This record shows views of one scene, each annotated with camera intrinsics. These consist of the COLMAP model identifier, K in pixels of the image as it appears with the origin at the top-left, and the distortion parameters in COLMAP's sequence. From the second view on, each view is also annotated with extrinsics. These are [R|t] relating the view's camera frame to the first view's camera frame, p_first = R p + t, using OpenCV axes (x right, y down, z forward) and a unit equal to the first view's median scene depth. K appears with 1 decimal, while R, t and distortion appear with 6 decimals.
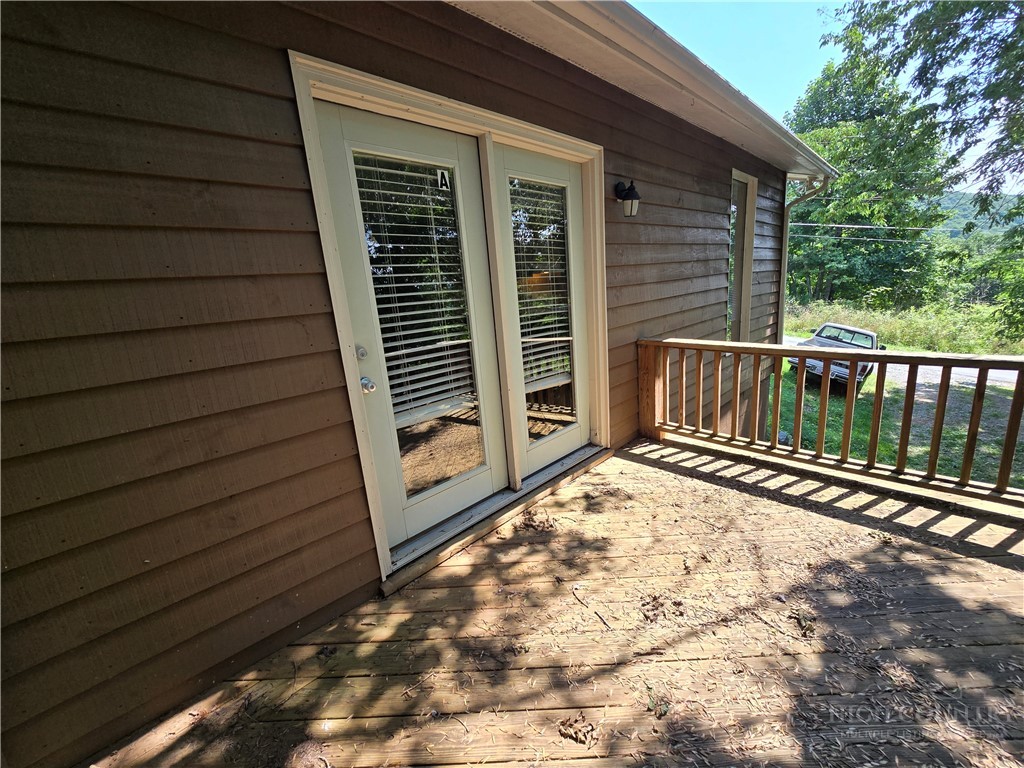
lens RADIAL K [[419.6, 0, 512.0], [0, 419.6, 384.0], [0, 0, 1]] dist [0.002807, -0.000271]
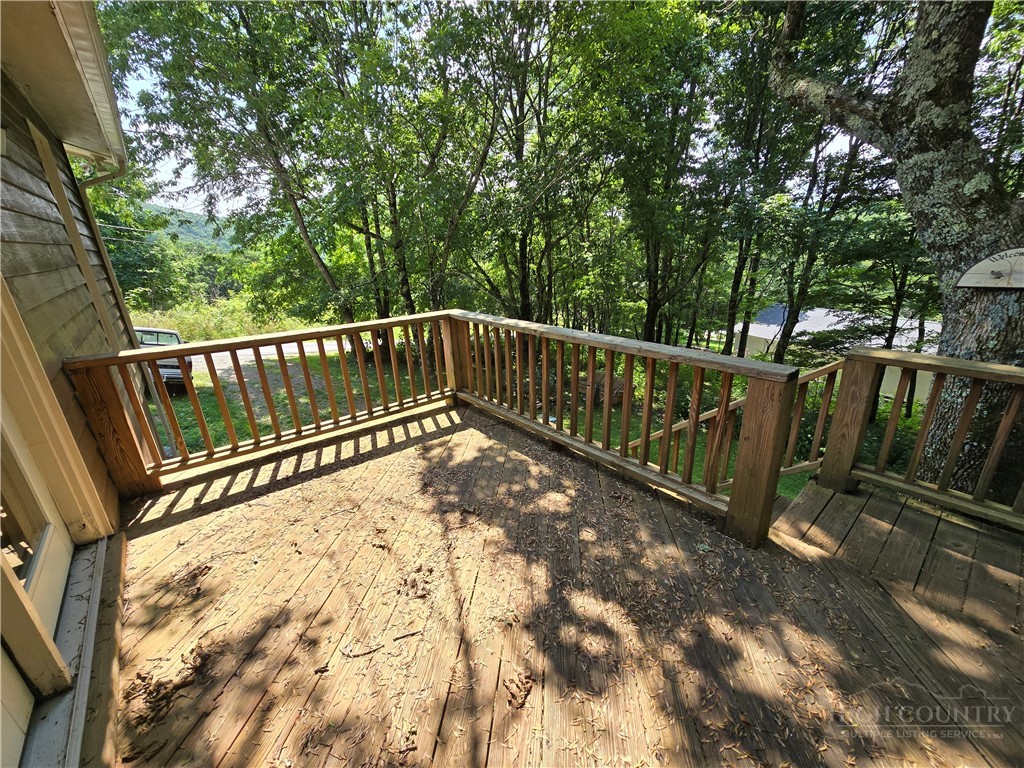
lens RADIAL K [[419.6, 0, 512.0], [0, 419.6, 384.0], [0, 0, 1]] dist [0.002807, -0.000271]
pose [[0.099099, -0.247866, 0.963712, -0.267138], [0.252769, 0.942983, 0.216542, -0.046515], [-0.962438, 0.222137, 0.156101, 0.281133]]
